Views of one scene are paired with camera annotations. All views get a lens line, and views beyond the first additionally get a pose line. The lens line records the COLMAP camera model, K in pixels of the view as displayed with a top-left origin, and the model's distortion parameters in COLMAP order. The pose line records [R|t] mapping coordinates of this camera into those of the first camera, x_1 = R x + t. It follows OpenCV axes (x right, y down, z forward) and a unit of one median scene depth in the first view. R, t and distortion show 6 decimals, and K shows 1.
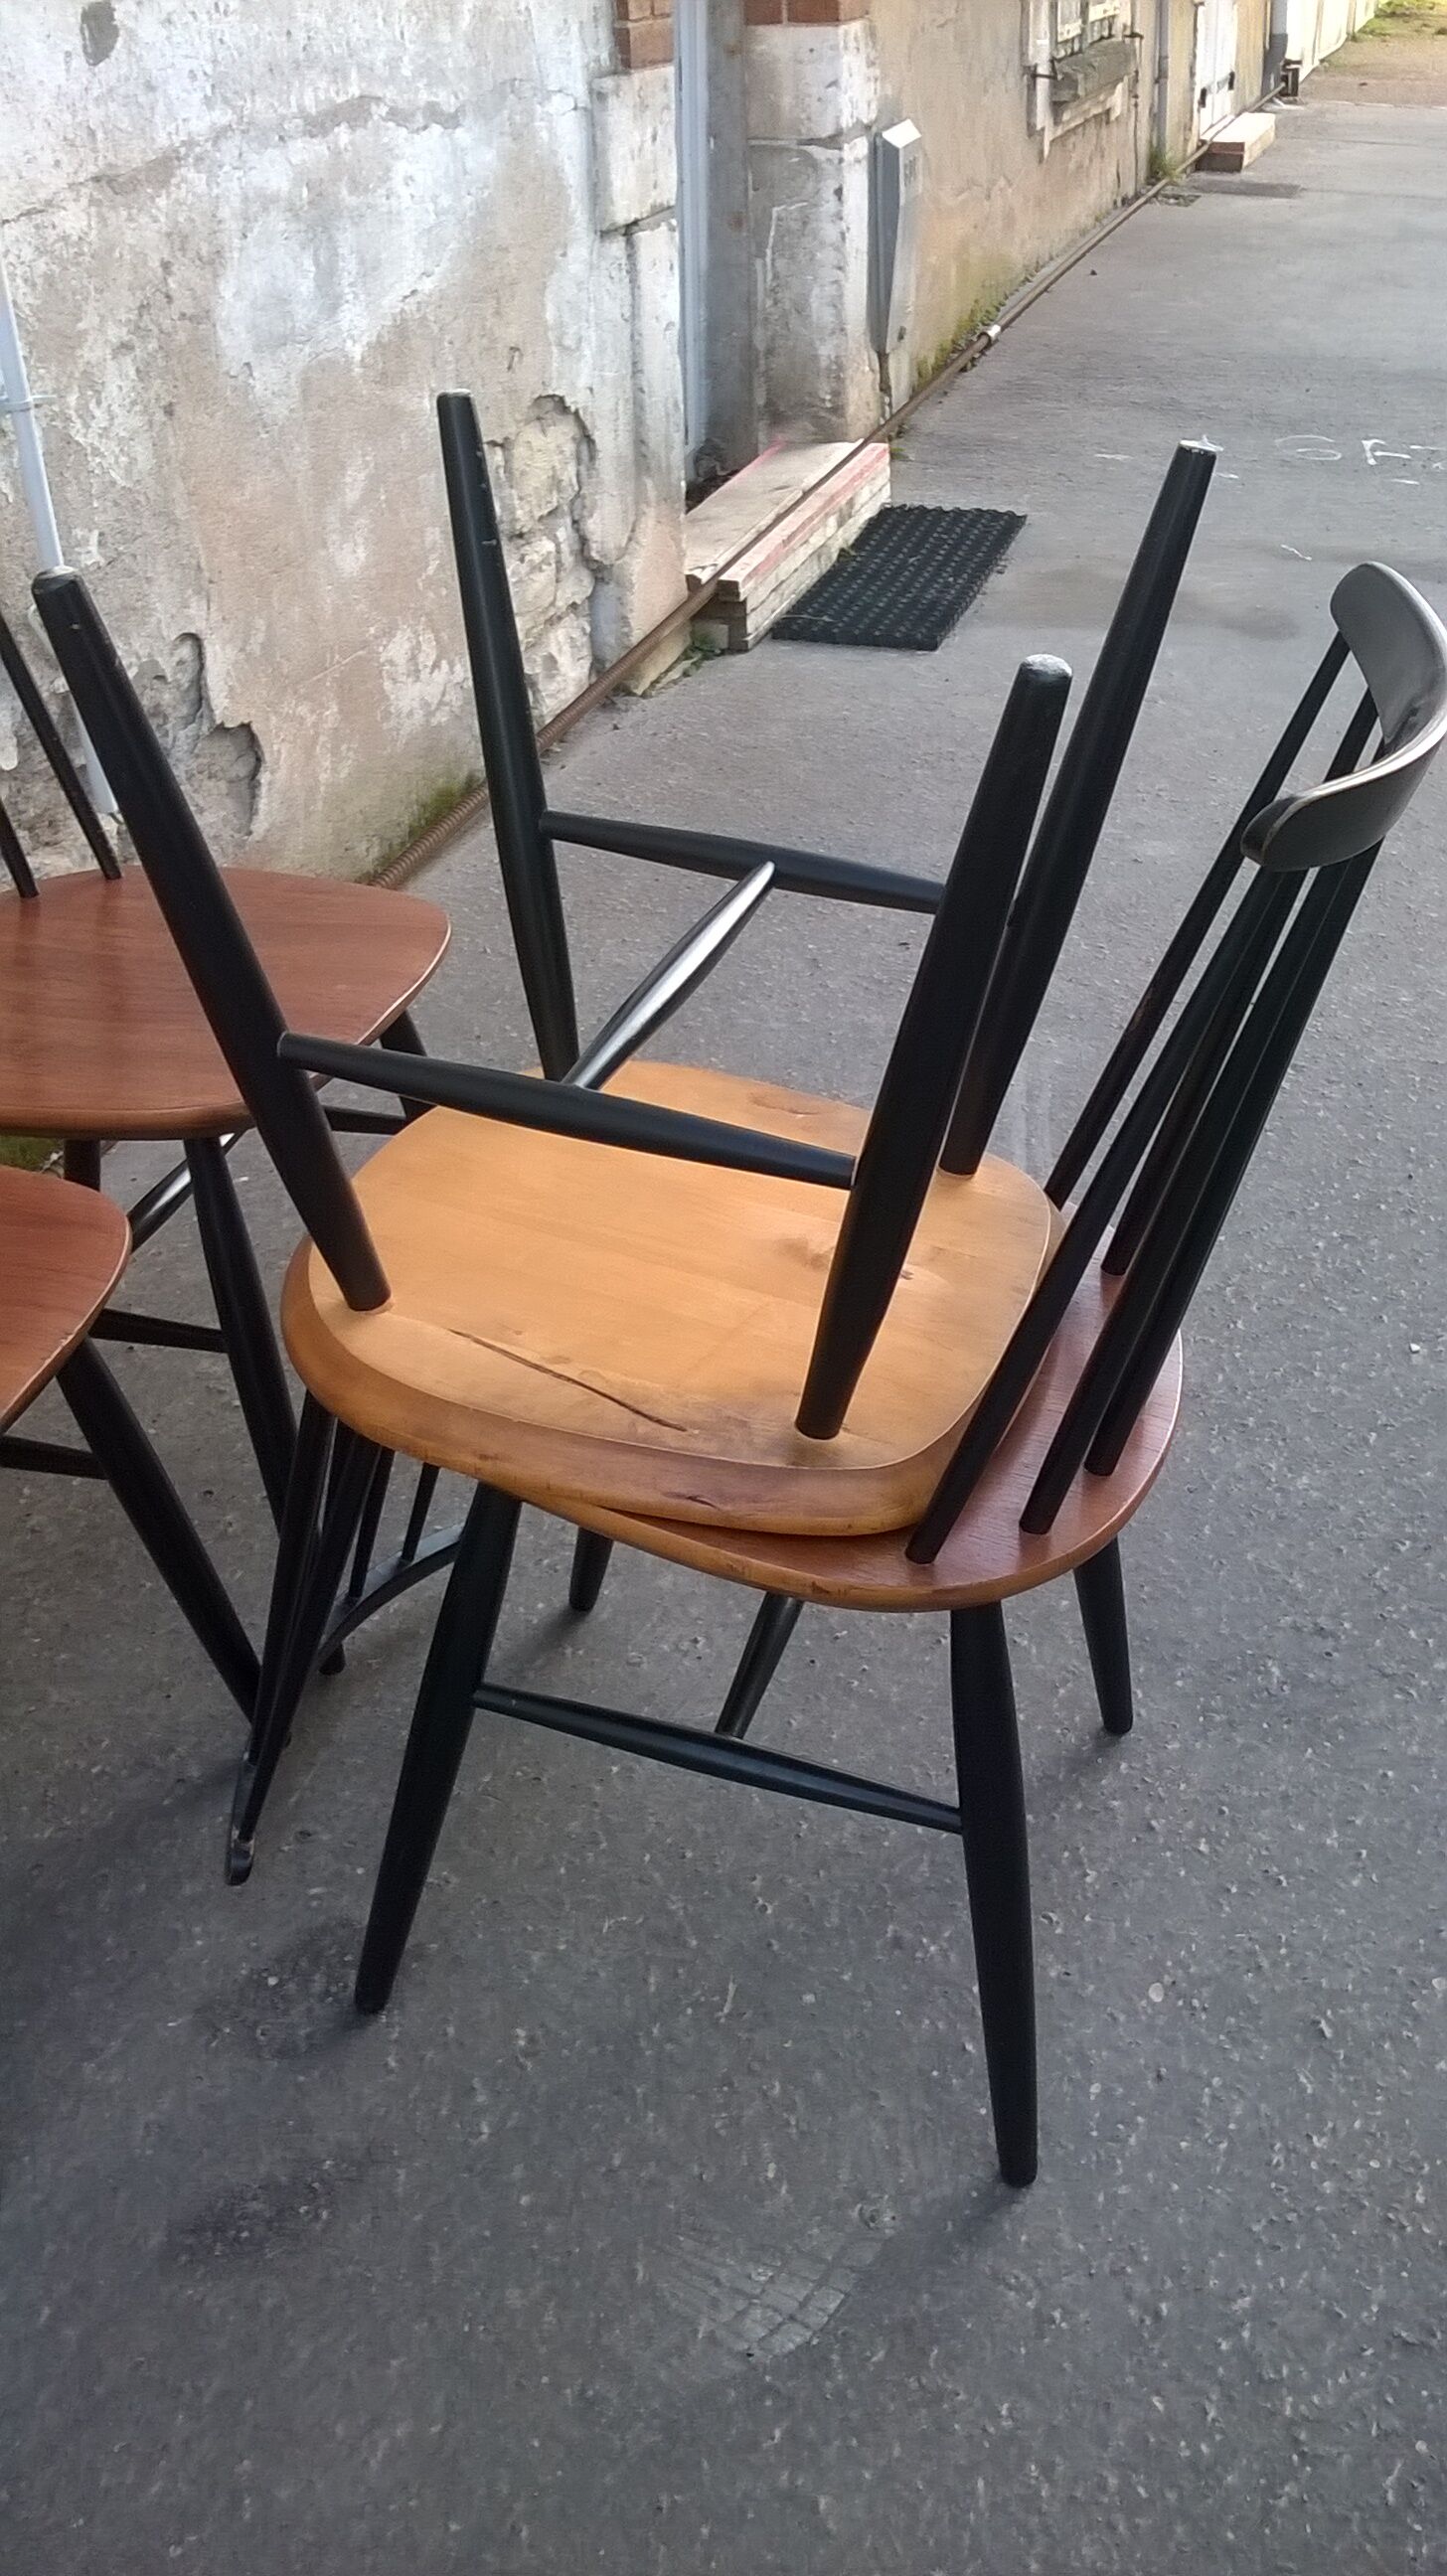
lens RADIAL K [[2282.9, 0, 747.1], [0, 2282.9, 1300.7], [0, 0, 1]] dist [0.041837, -0.177447]
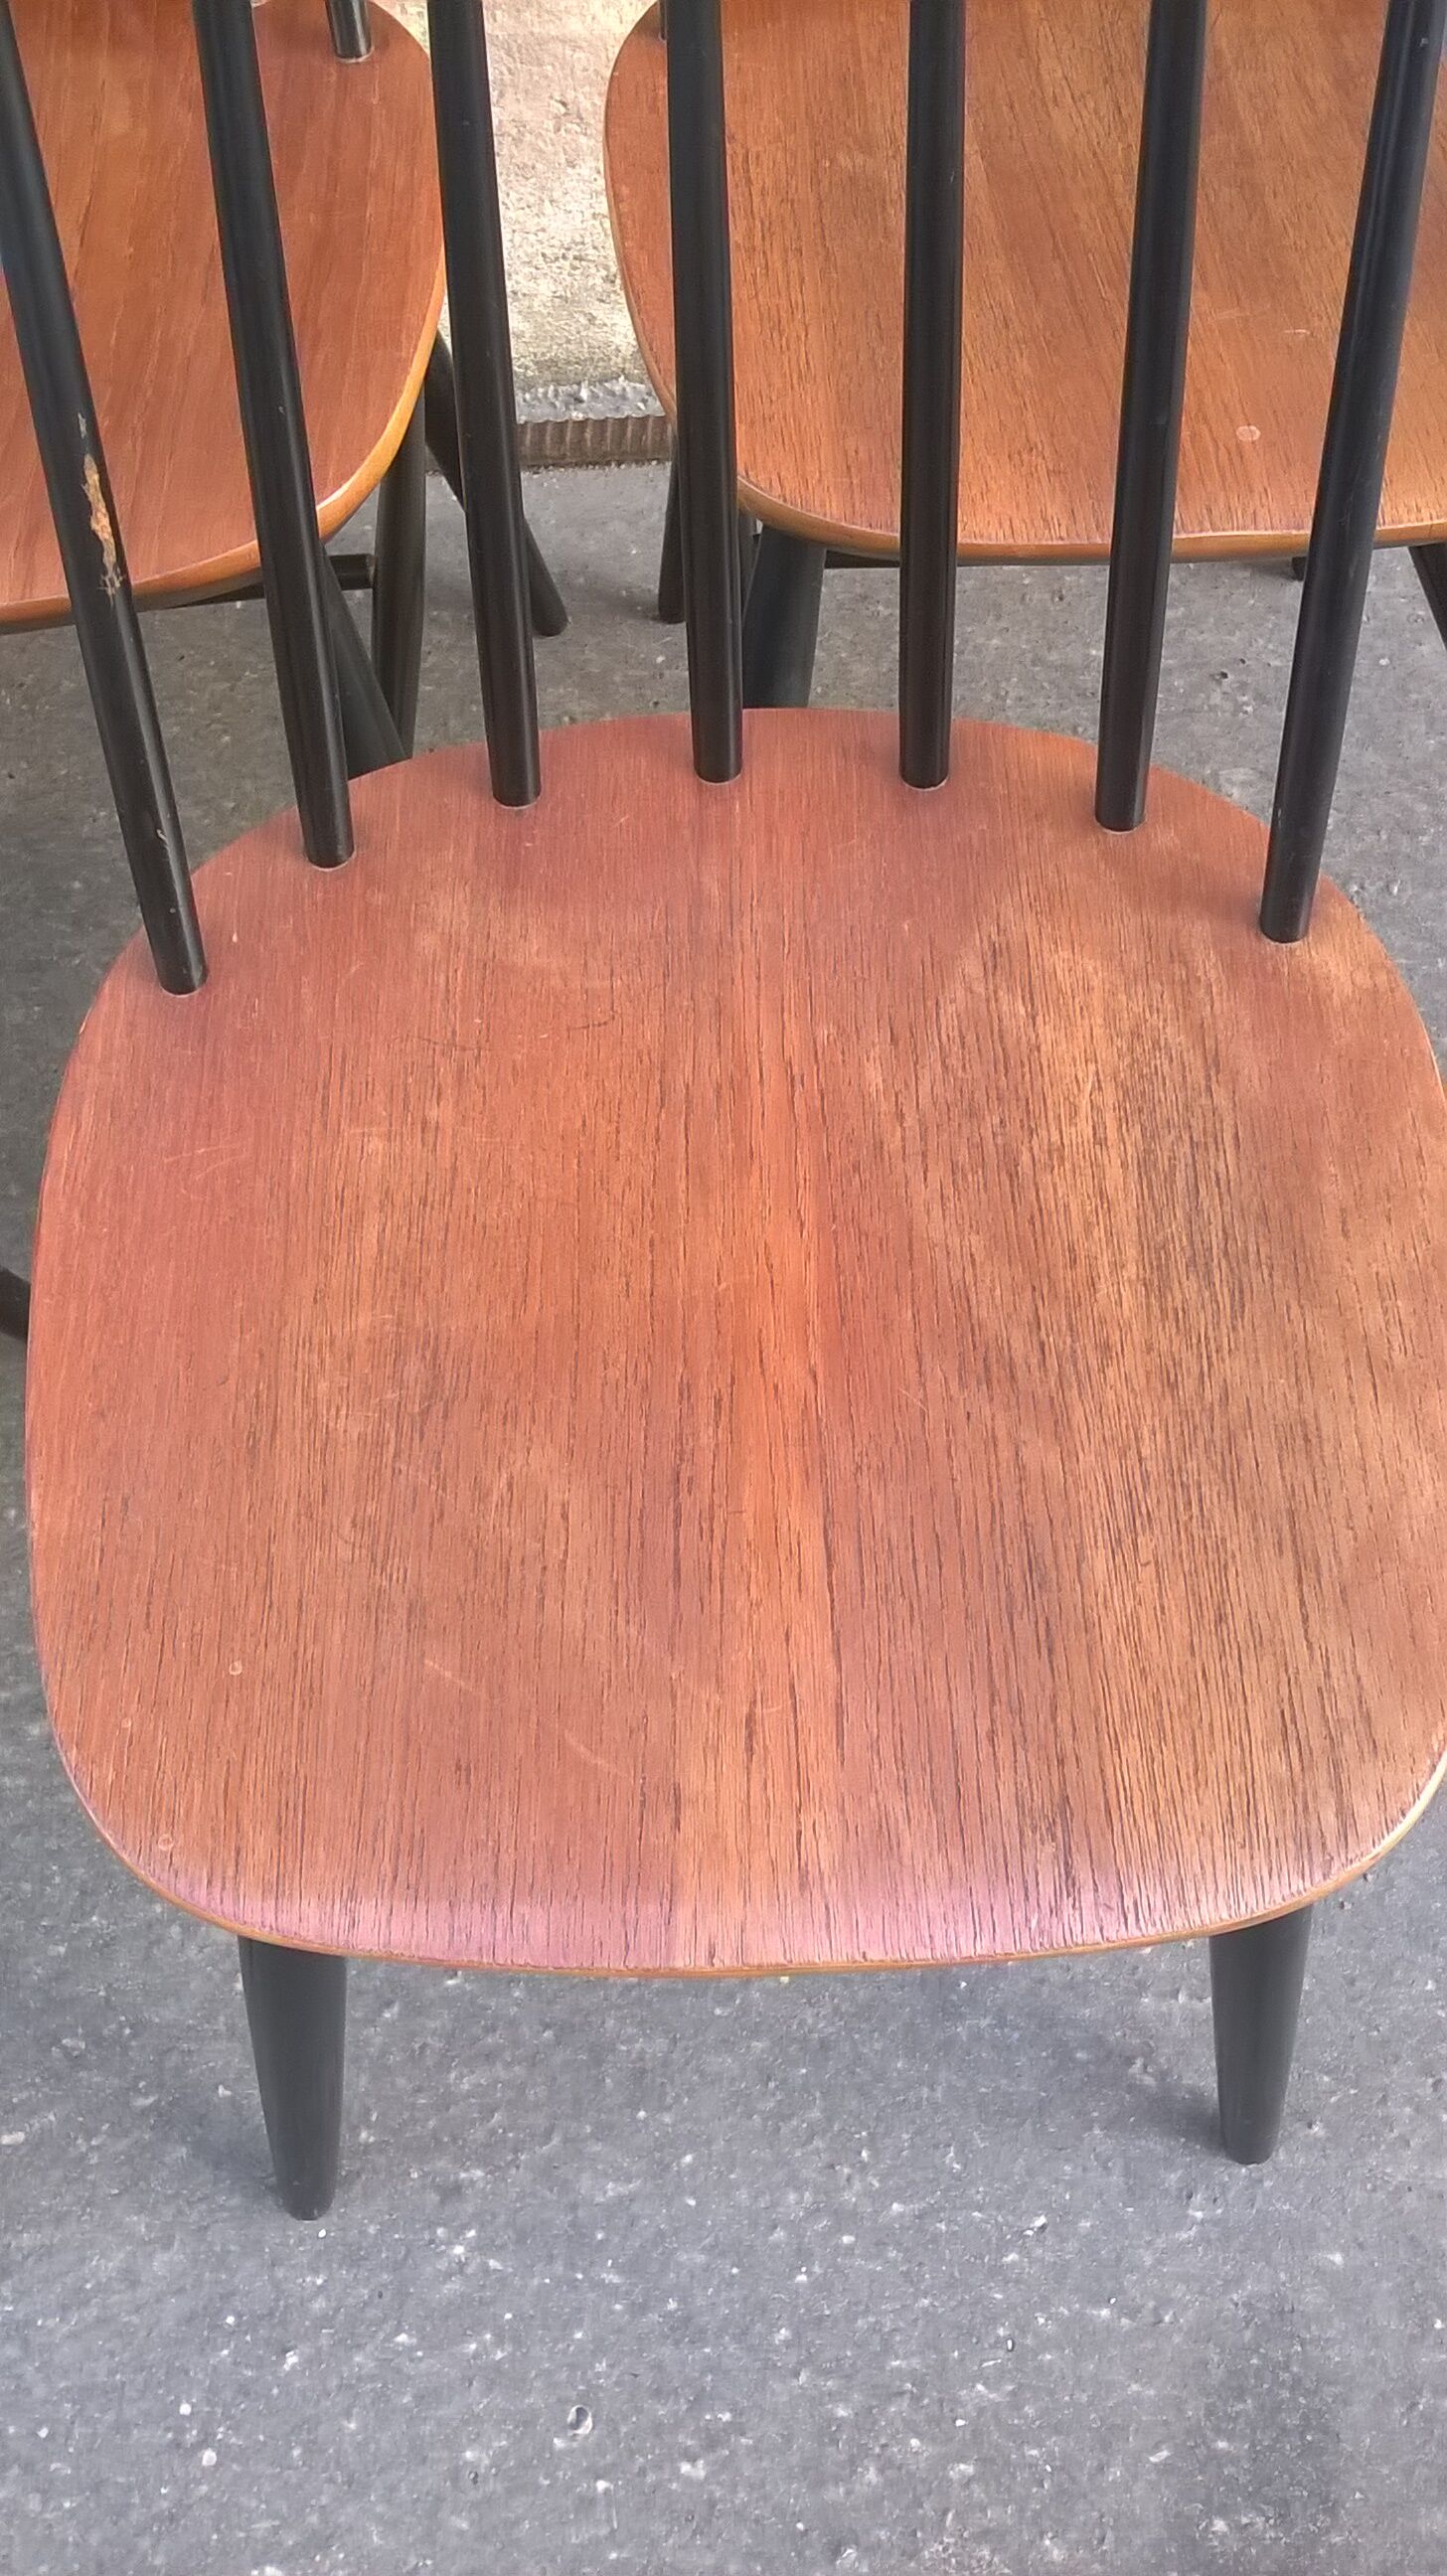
lens RADIAL K [[2282.9, 0, 742.5], [0, 2282.9, 1311.2], [0, 0, 1]] dist [0.041837, -0.177447]
pose [[0.332322, 0.824846, -0.457375, 0.187145], [-0.492702, 0.565331, 0.661547, -0.336747], [0.804243, 0.005503, 0.594276, 0.691189]]
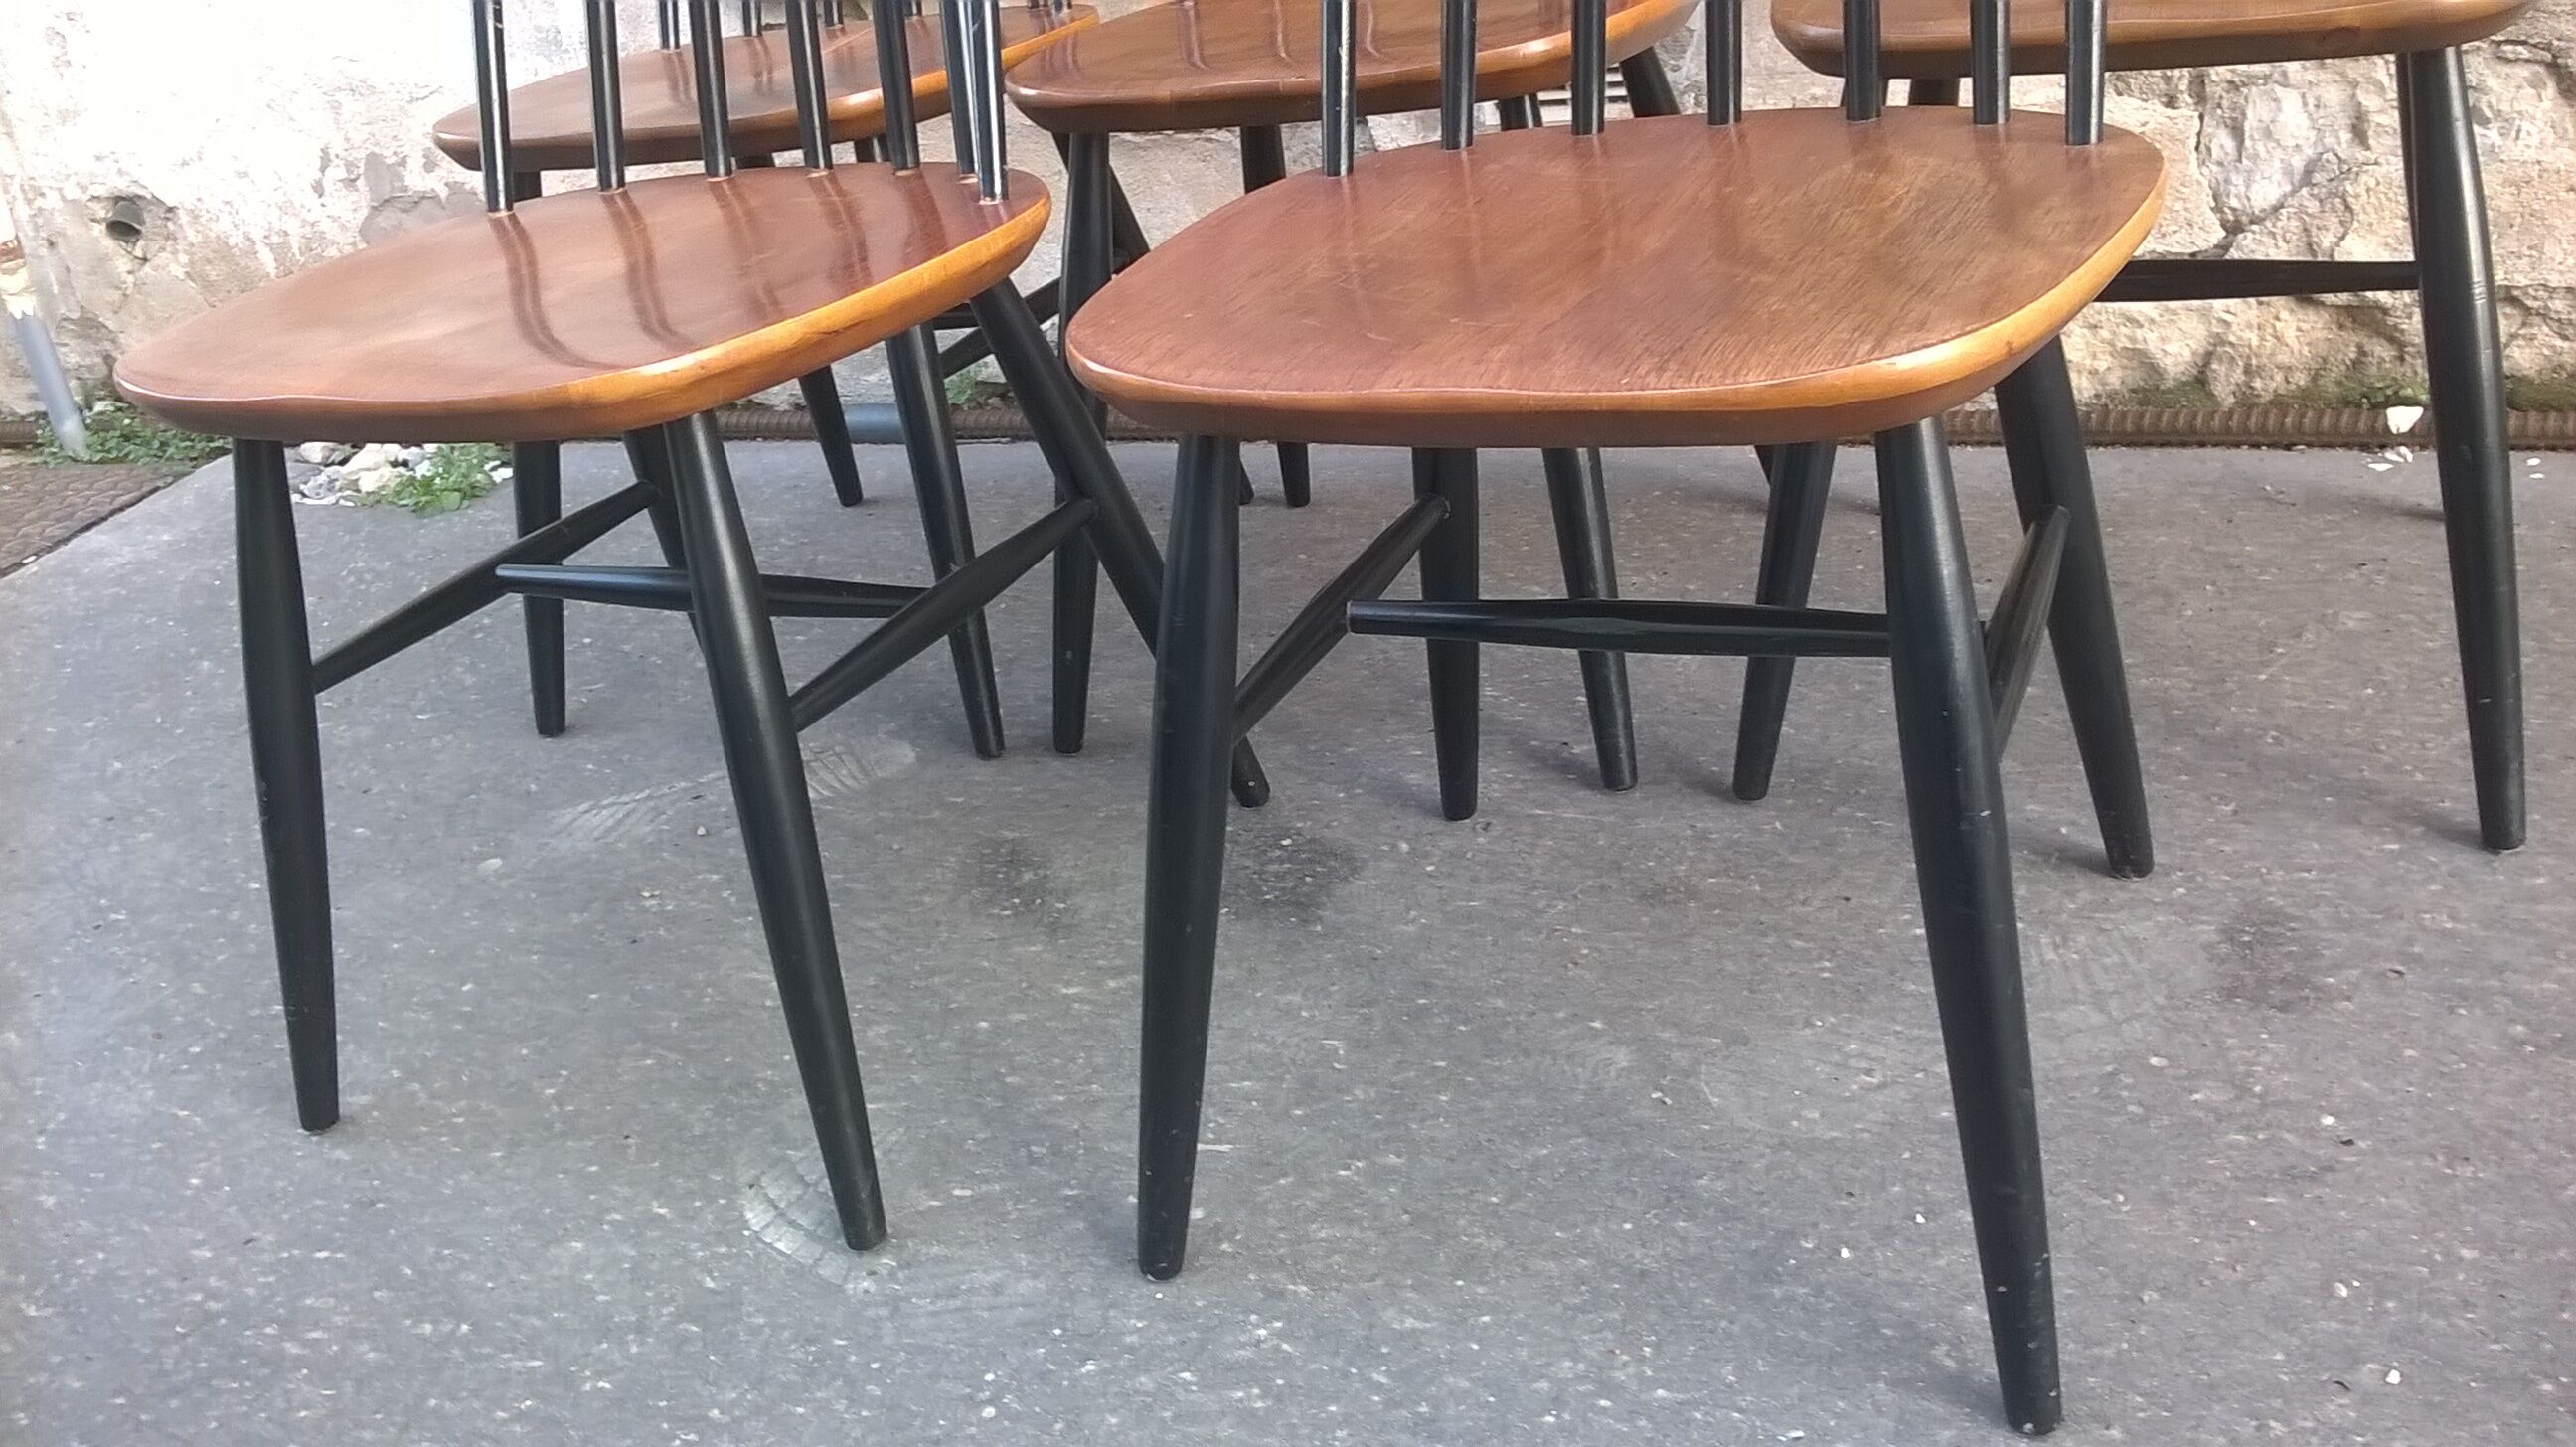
lens RADIAL K [[2282.9, 0, 1296.8], [0, 2282.9, 702.2], [0, 0, 1]] dist [0.041837, -0.177447]
pose [[-0.113782, 0.453828, -0.883795, 0.620515], [-0.412713, 0.787594, 0.457562, -0.195902], [0.903727, 0.416816, 0.097687, 0.875012]]
